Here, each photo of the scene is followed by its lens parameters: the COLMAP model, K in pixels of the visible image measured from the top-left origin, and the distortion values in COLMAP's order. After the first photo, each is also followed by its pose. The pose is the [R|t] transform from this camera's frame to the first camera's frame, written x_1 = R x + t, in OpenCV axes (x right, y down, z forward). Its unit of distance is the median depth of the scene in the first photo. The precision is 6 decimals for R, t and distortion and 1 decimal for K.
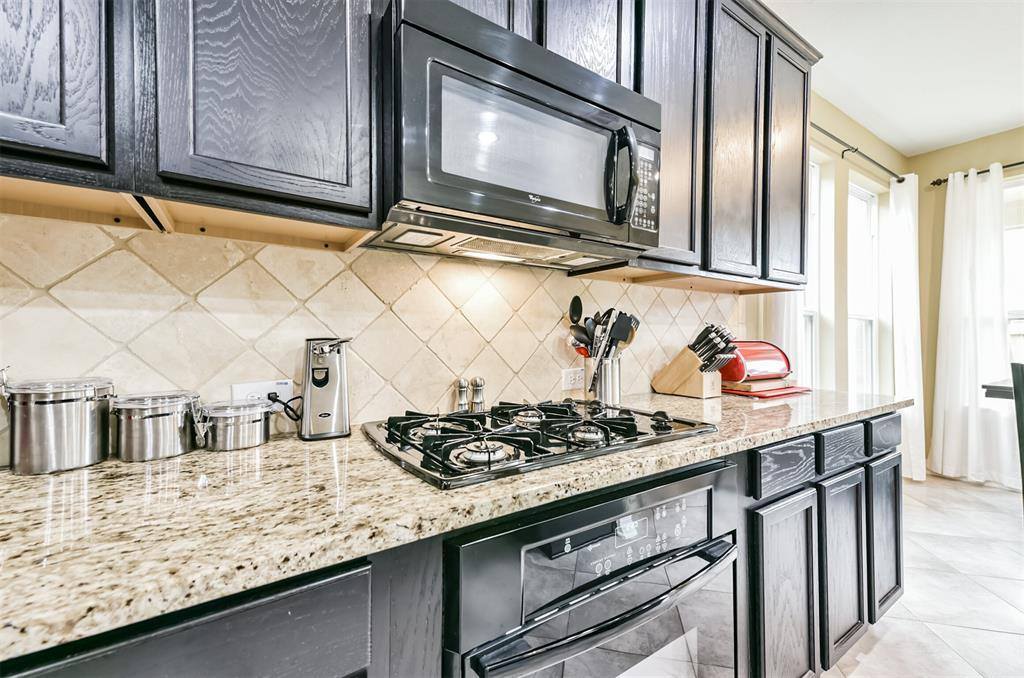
lens RADIAL K [[408.9, 0, 516.0], [0, 408.9, 335.3], [0, 0, 1]] dist [0.034658, -0.008340]
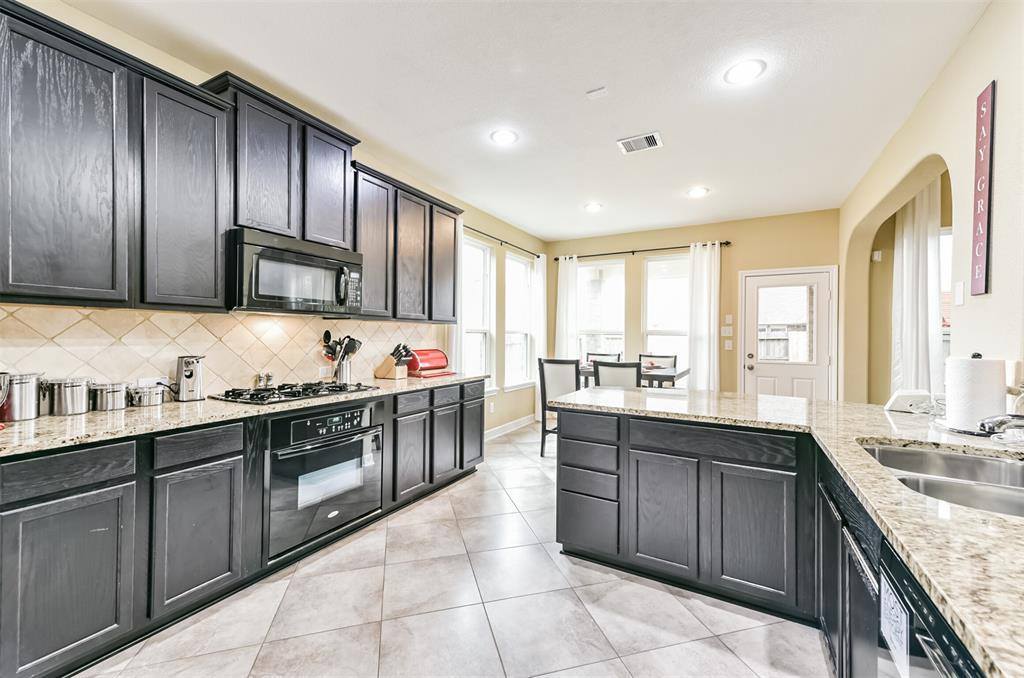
lens RADIAL K [[408.9, 0, 516.0], [0, 408.9, 335.3], [0, 0, 1]] dist [0.034658, -0.008340]
pose [[0.883177, 0.006636, 0.468993, 0.019086], [-0.009846, 0.999942, 0.004393, -0.088616], [-0.468936, -0.008497, 0.883191, -1.194244]]
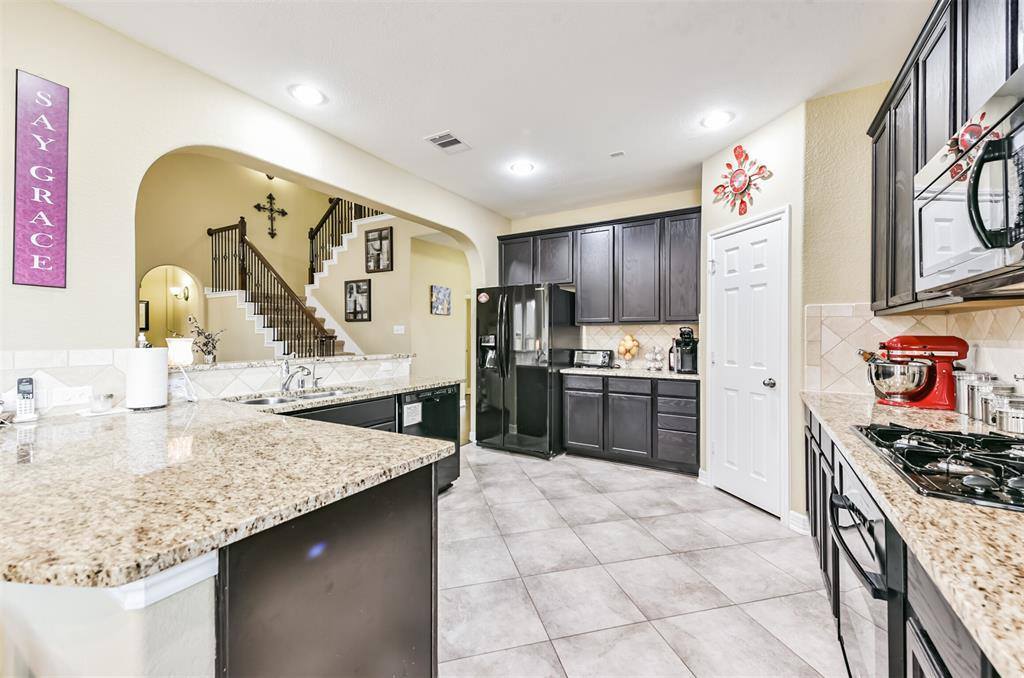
lens RADIAL K [[408.9, 0, 516.0], [0, 408.9, 335.3], [0, 0, 1]] dist [0.034658, -0.008340]
pose [[-0.896992, -0.003246, -0.442035, 1.139780], [0.000266, 0.999969, -0.007883, -0.065069], [0.442047, -0.007189, -0.896963, 0.996879]]
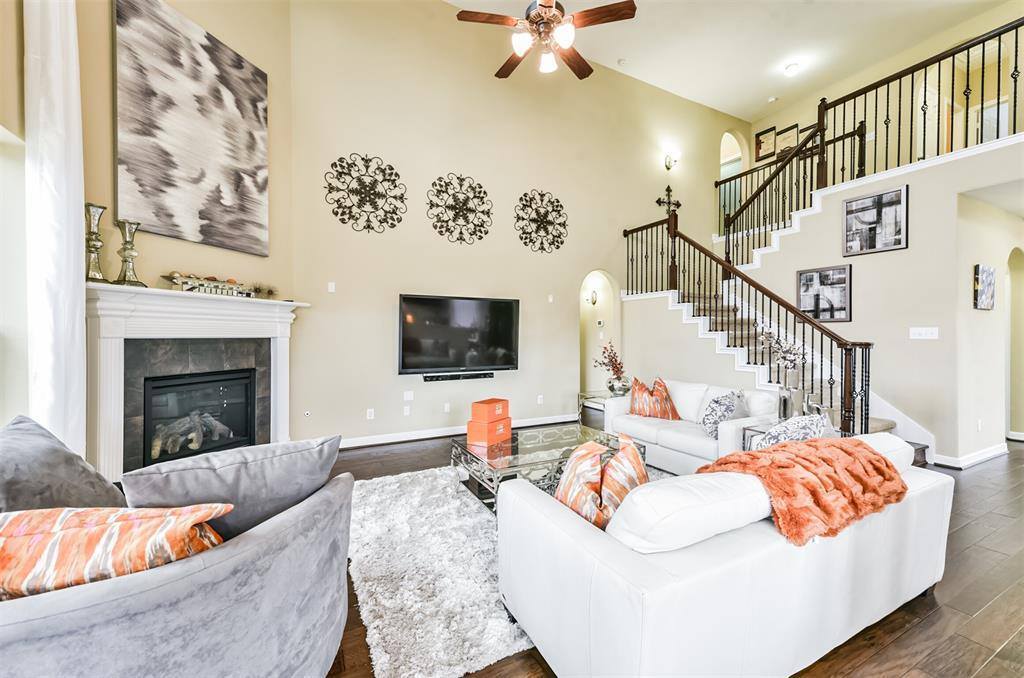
lens RADIAL K [[408.9, 0, 516.0], [0, 408.9, 335.3], [0, 0, 1]] dist [0.034658, -0.008340]
pose [[-0.995564, -0.004606, 0.093975, 2.971496], [-0.005196, 0.999968, -0.006041, -0.111911], [-0.093944, -0.006502, -0.995556, -0.151939]]
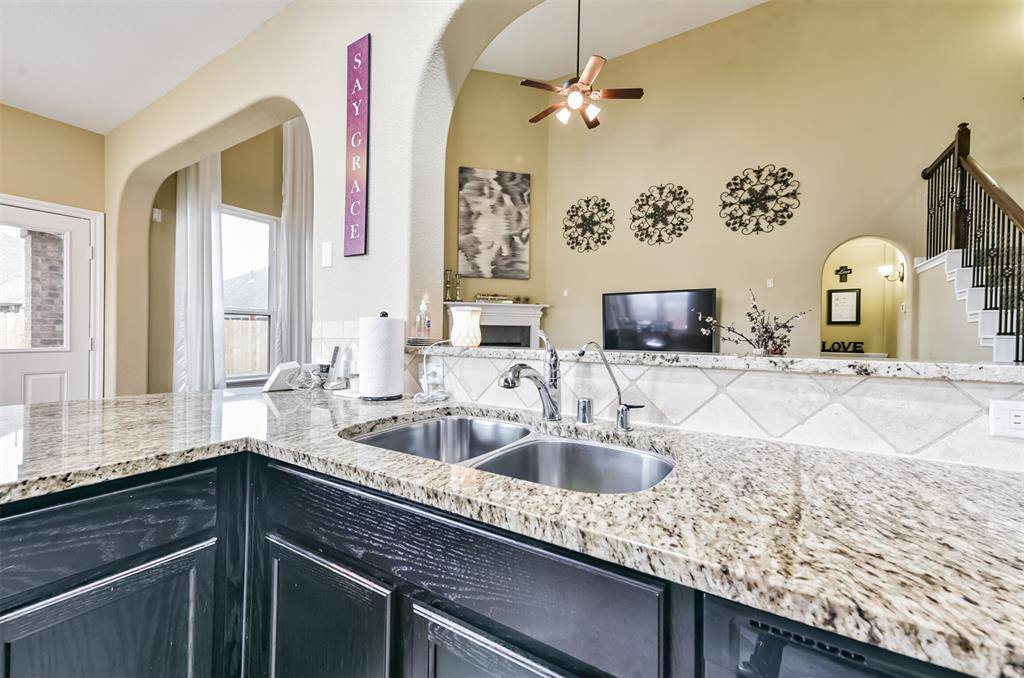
lens RADIAL K [[408.9, 0, 516.0], [0, 408.9, 335.3], [0, 0, 1]] dist [0.034658, -0.008340]
pose [[-0.419549, -0.009564, 0.907682, 0.563594], [-0.018551, 0.999826, 0.001960, 0.001151], [-0.907543, -0.016016, -0.419654, -0.654754]]
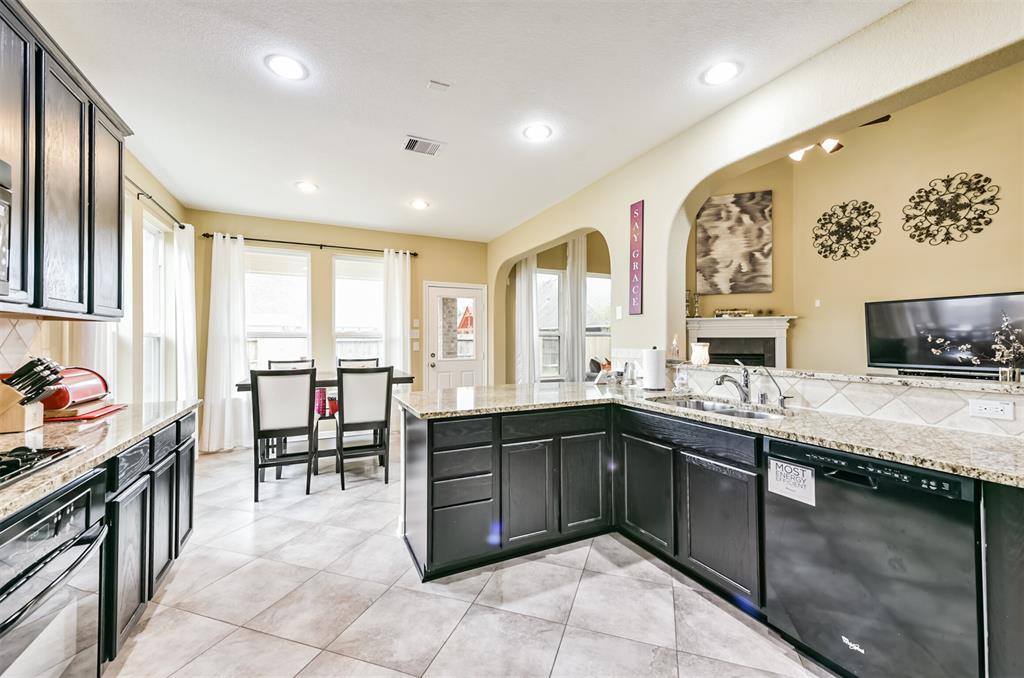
lens RADIAL K [[408.9, 0, 516.0], [0, 408.9, 335.3], [0, 0, 1]] dist [0.034658, -0.008340]
pose [[0.124967, 0.007430, 0.992133, -0.466310], [-0.002860, 0.999971, -0.007128, -0.086343], [-0.992157, -0.001947, 0.124984, -0.360449]]
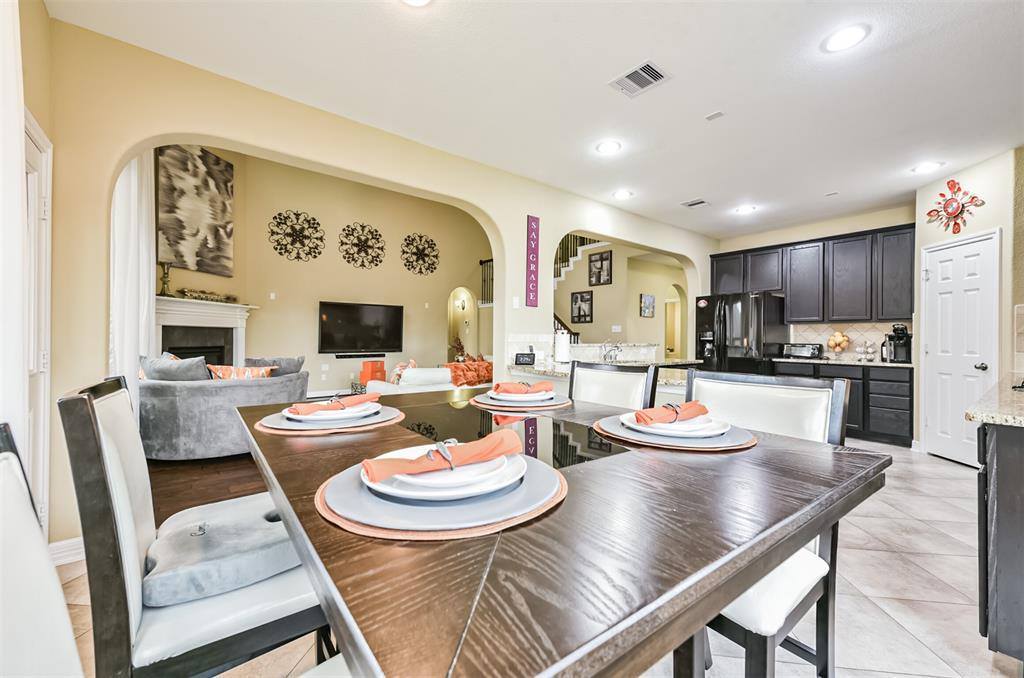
lens RADIAL K [[408.9, 0, 516.0], [0, 408.9, 335.3], [0, 0, 1]] dist [0.034658, -0.008340]
pose [[-0.995331, -0.009928, -0.096012, 2.250915], [-0.008737, 0.999880, -0.012813, 0.013516], [0.096128, -0.011914, -0.995298, 2.043121]]
